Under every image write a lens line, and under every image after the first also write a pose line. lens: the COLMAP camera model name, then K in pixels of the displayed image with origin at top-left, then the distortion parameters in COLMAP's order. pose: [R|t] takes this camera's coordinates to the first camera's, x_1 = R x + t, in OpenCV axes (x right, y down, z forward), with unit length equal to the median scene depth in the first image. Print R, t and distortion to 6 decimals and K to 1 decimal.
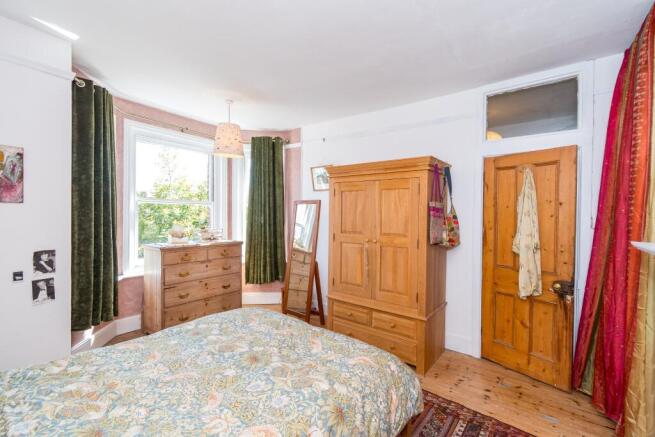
lens RADIAL K [[285.5, 0, 329.1], [0, 285.5, 219.8], [0, 0, 1]] dist [0.002506, -0.000030]
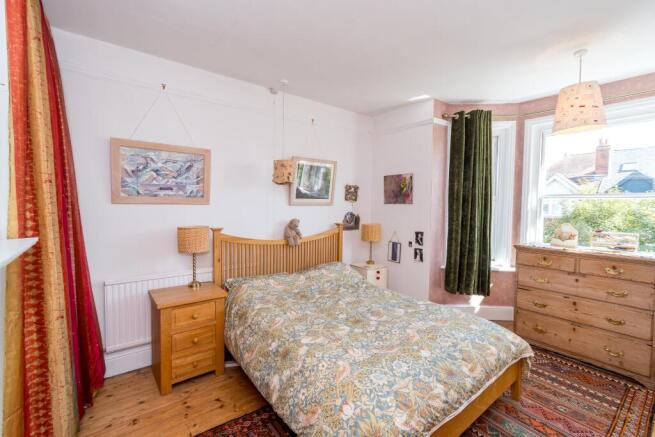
lens RADIAL K [[285.5, 0, 329.1], [0, 285.5, 219.0], [0, 0, 1]] dist [0.002506, -0.000030]
pose [[-0.235227, 0.033251, -0.971372, 0.774828], [-0.029961, 0.998692, 0.041441, -0.021735], [0.971479, 0.038851, -0.233923, 0.889057]]
